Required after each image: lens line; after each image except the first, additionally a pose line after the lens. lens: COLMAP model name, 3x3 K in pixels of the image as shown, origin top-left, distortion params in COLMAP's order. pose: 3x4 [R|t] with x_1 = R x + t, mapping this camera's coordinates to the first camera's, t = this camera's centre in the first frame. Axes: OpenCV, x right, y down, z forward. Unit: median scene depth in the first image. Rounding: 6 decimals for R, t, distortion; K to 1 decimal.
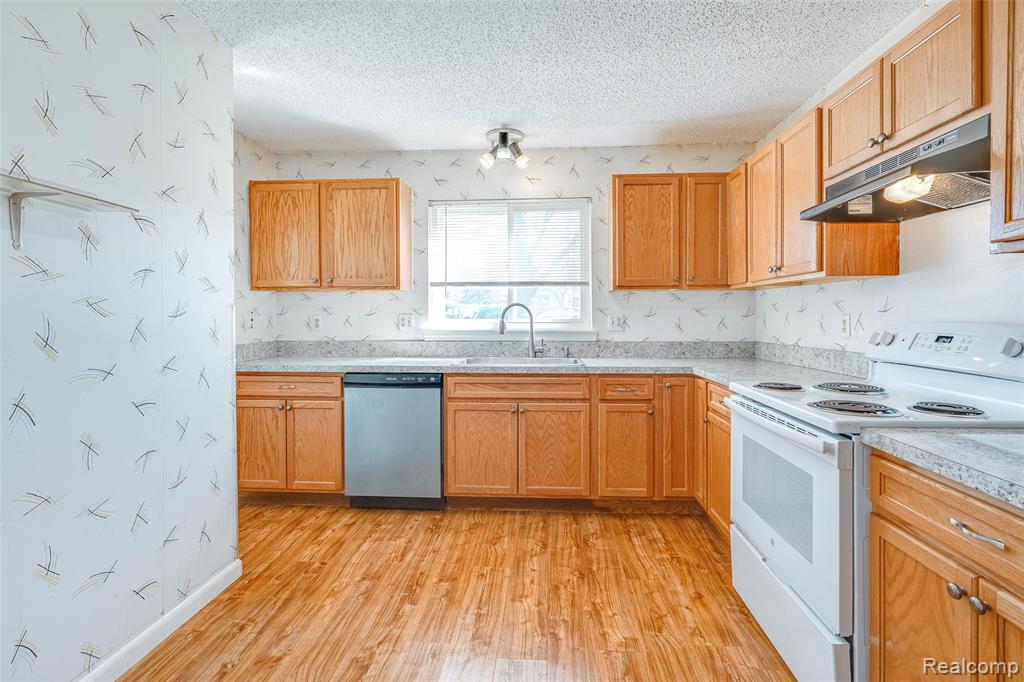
lens RADIAL K [[540.3, 0, 485.2], [0, 540.3, 314.5], [0, 0, 1]] dist [-0.002234, 0.002610]
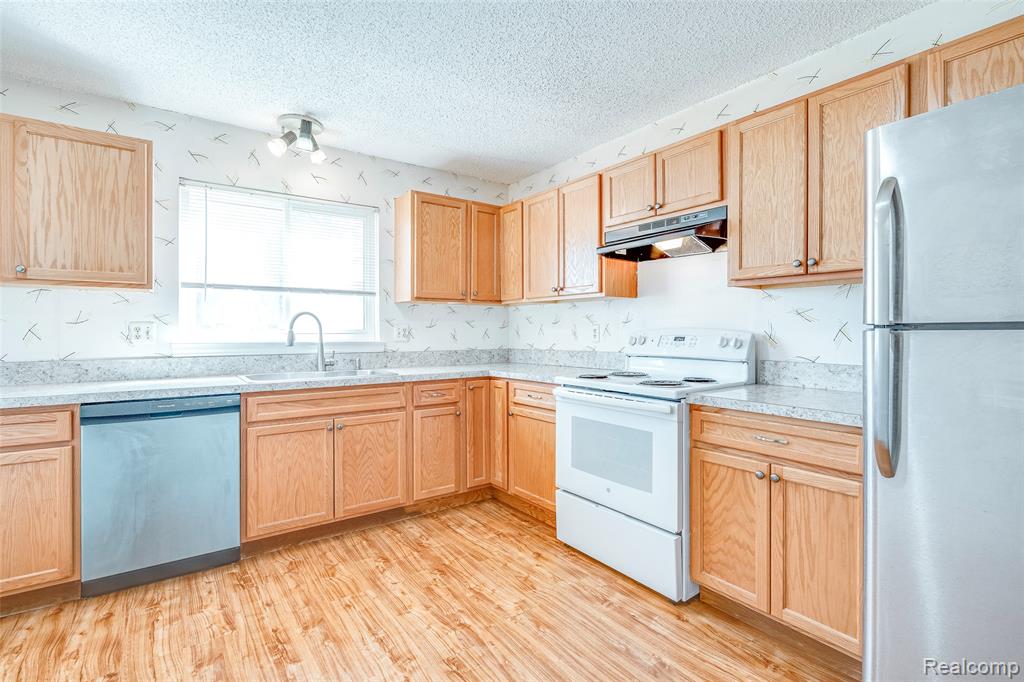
lens RADIAL K [[538.7, 0, 551.8], [0, 538.7, 325.4], [0, 0, 1]] dist [-0.004210, 0.001417]
pose [[0.707061, 0.009428, 0.707090, -0.342790], [0.000666, 0.999902, -0.013998, 0.018014], [-0.707152, 0.010368, 0.706985, 0.091413]]
